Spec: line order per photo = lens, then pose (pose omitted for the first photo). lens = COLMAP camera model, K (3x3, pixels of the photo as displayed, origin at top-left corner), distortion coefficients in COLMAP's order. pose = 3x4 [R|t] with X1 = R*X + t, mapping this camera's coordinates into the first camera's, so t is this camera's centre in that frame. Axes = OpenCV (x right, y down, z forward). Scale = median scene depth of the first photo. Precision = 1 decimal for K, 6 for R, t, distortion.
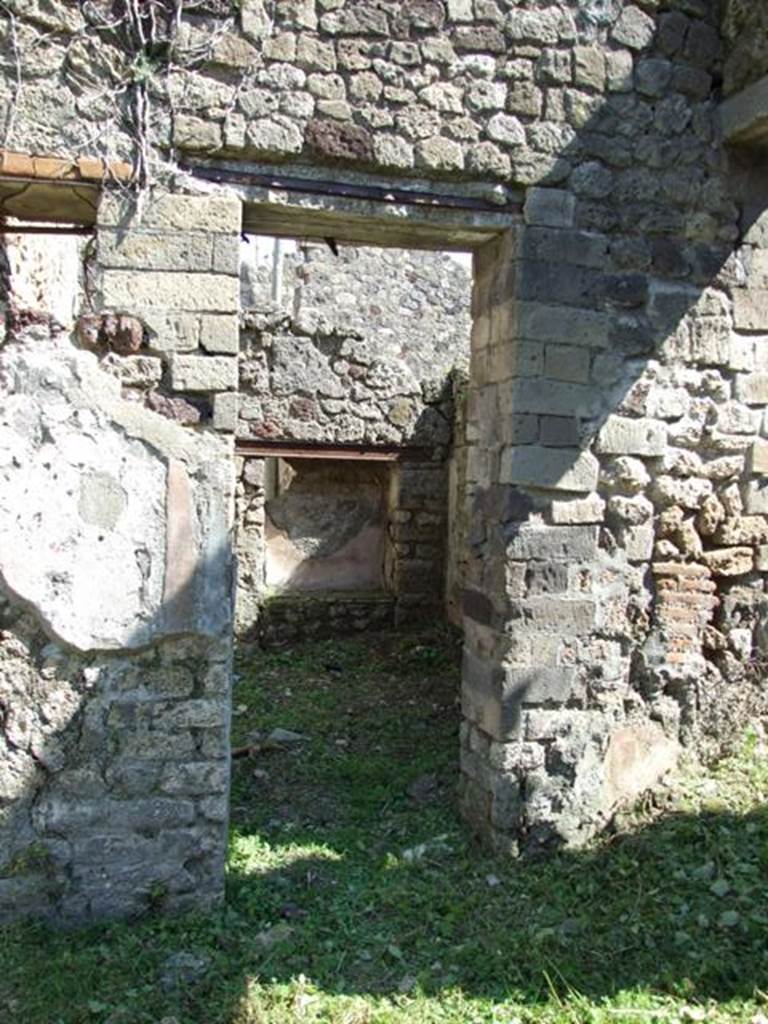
lens RADIAL K [[789.8, 0, 341.6], [0, 789.8, 497.7], [0, 0, 1]] dist [-0.064286, 0.053618]
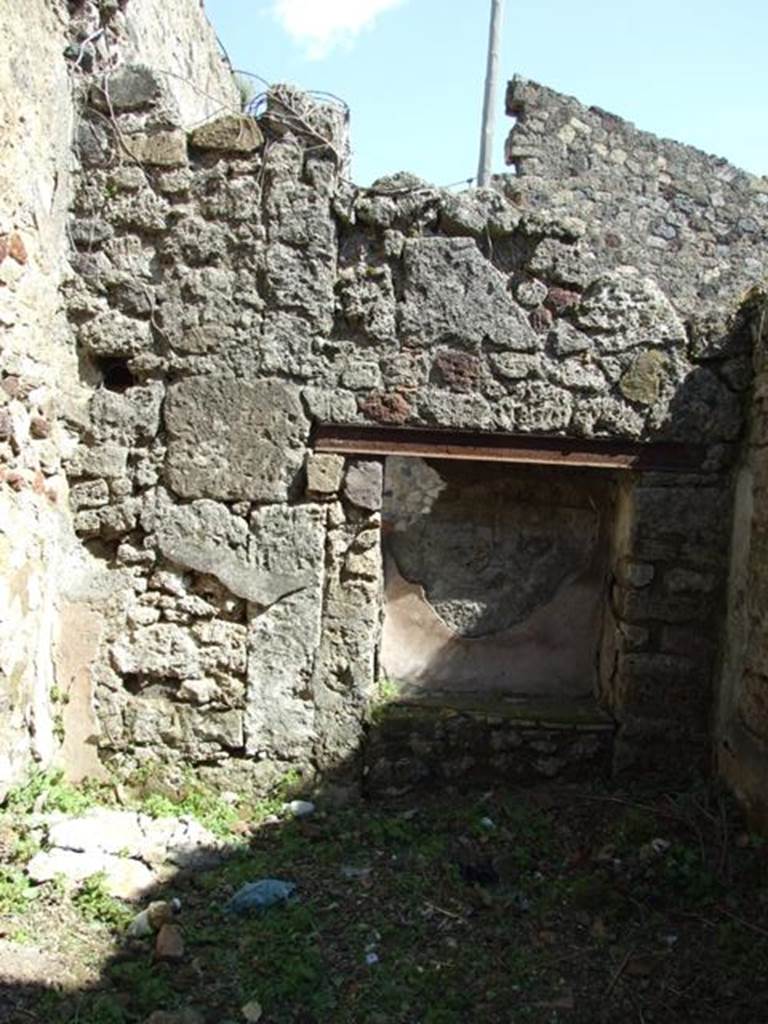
lens RADIAL K [[789.8, 0, 374.8], [0, 789.8, 510.8], [0, 0, 1]] dist [-0.064286, 0.053618]
pose [[0.968248, 0.042741, -0.246310, 0.034086], [-0.030781, 0.998162, 0.052205, -0.041863], [0.248089, -0.042965, 0.967784, 0.451001]]
